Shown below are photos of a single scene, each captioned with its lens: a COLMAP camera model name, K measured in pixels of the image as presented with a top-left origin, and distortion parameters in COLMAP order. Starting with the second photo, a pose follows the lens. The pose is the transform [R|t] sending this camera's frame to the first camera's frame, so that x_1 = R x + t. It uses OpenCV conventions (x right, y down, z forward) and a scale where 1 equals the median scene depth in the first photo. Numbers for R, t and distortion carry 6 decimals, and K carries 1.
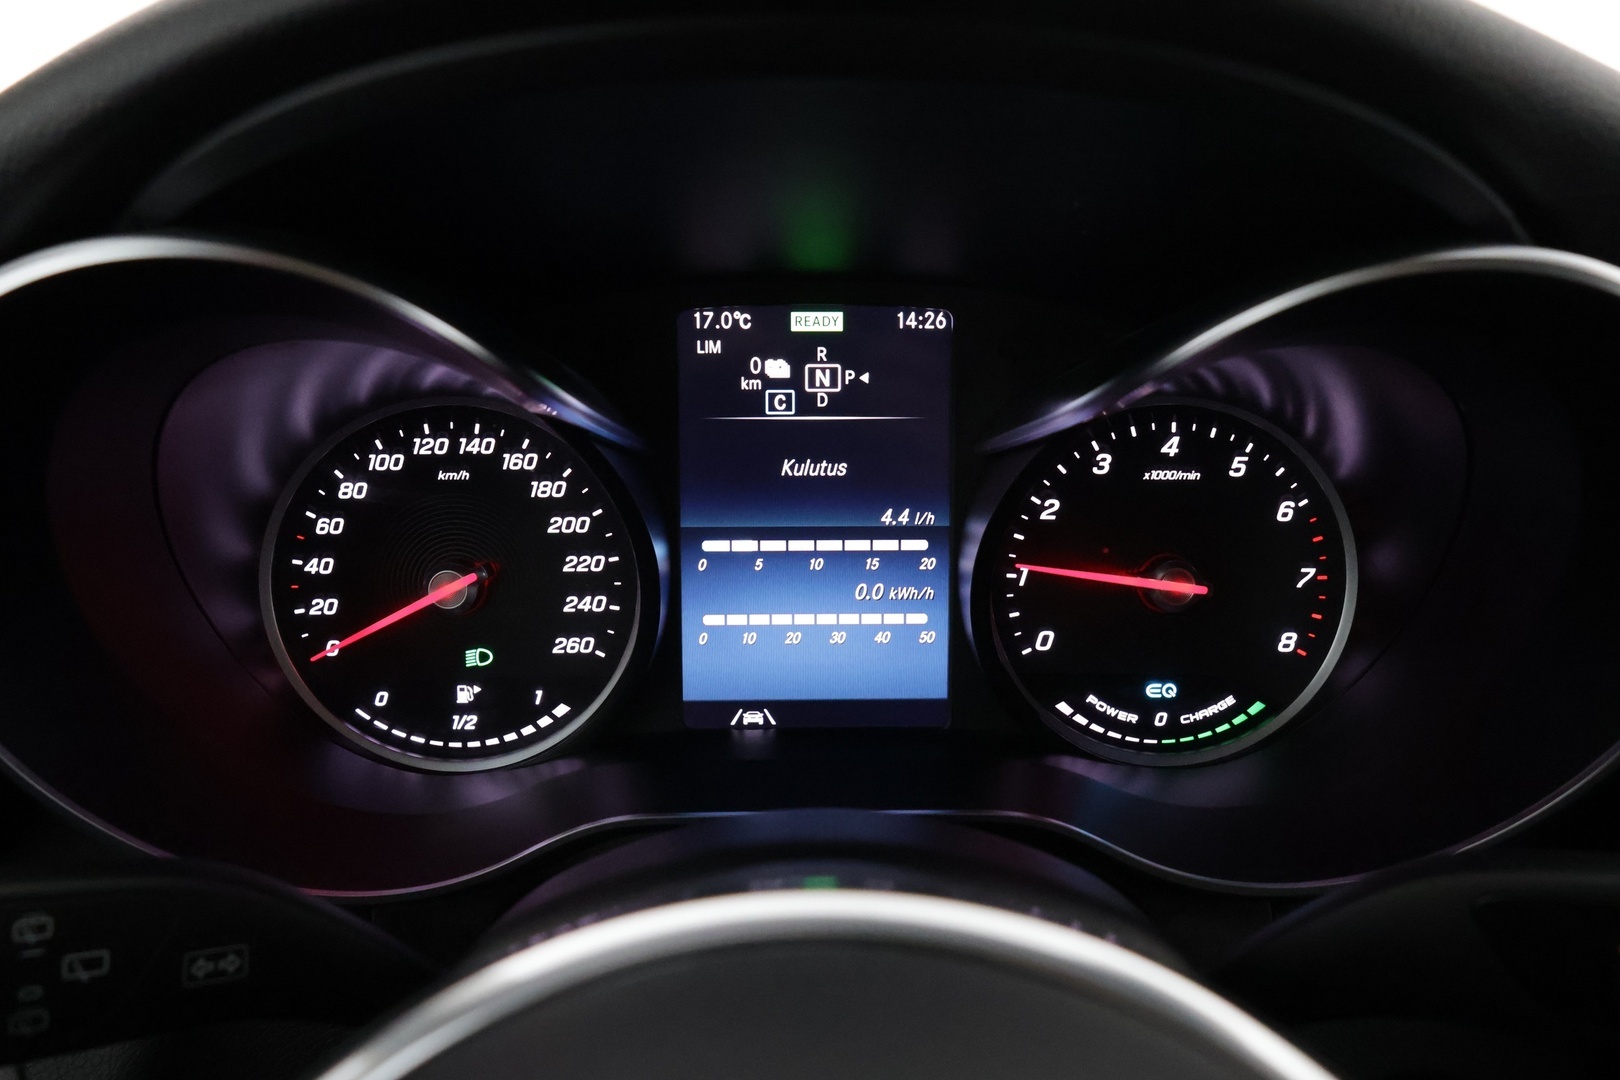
lens RADIAL K [[1137.3, 0, 809.7], [0, 1137.3, 542.3], [0, 0, 1]] dist [0.008233, -0.001876]
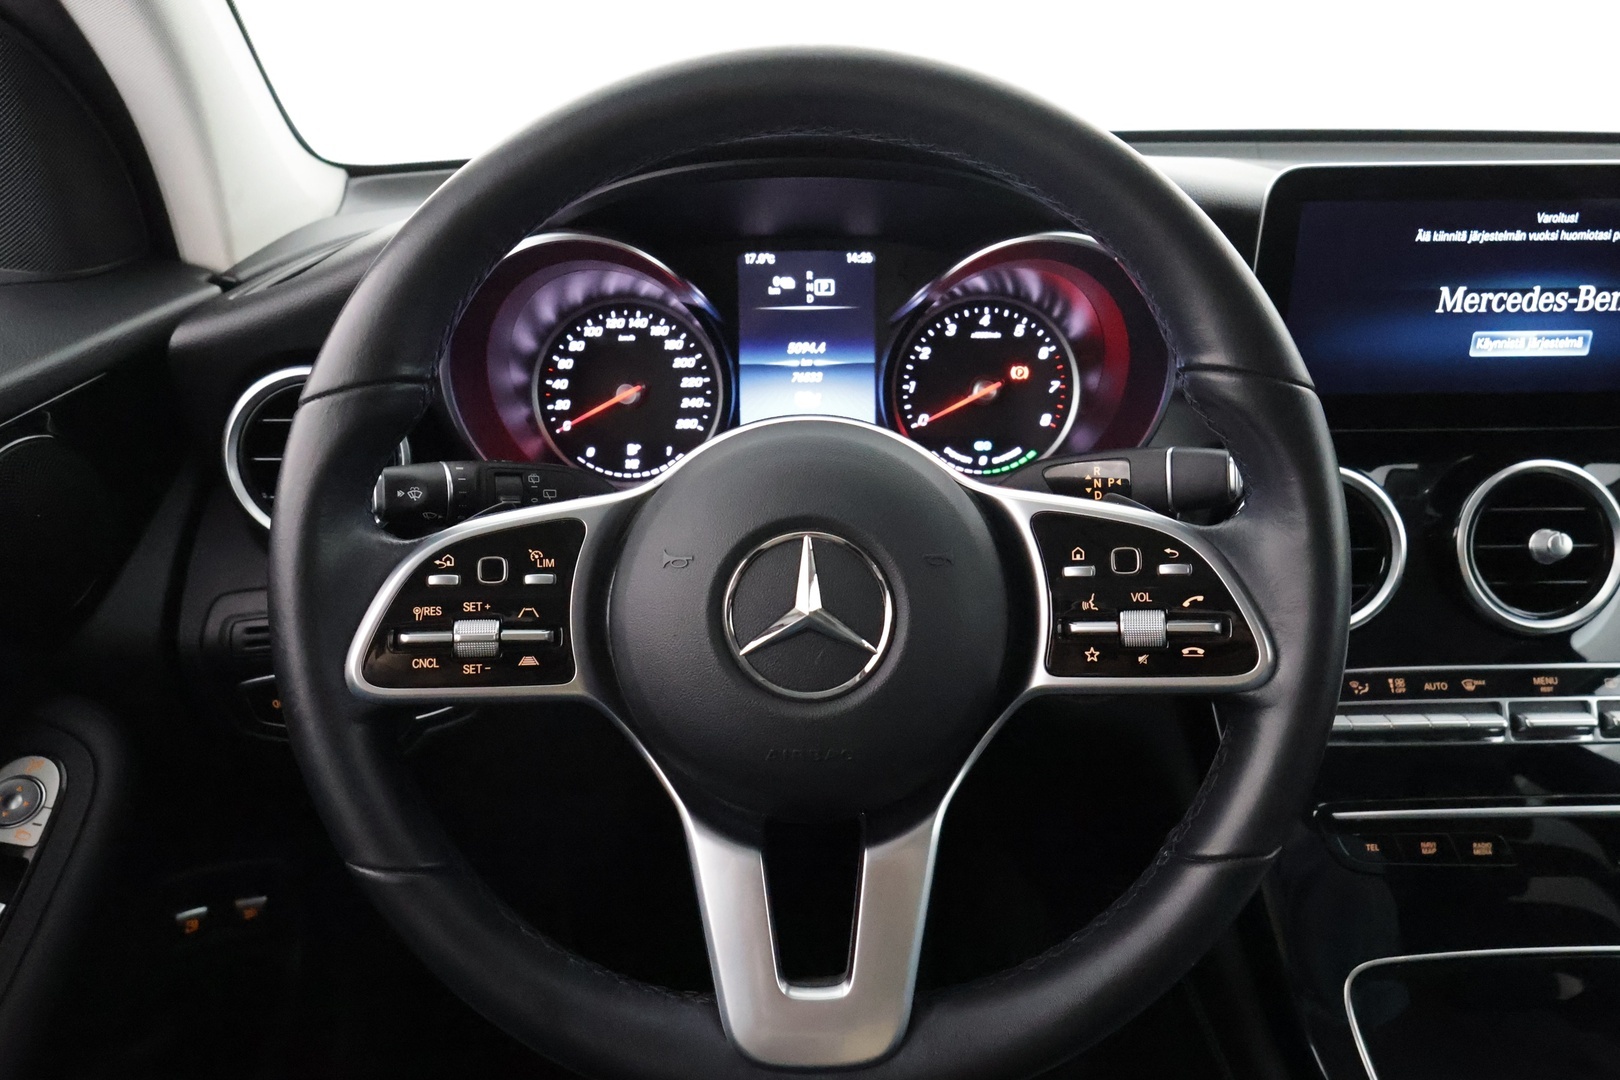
lens RADIAL K [[1137.3, 0, 808.8], [0, 1137.3, 537.9], [0, 0, 1]] dist [0.008233, -0.001876]
pose [[0.999921, -0.010561, 0.006840, -0.009189], [0.010163, 0.998387, 0.055864, 0.181537], [-0.007419, -0.055790, 0.998415, -1.008845]]
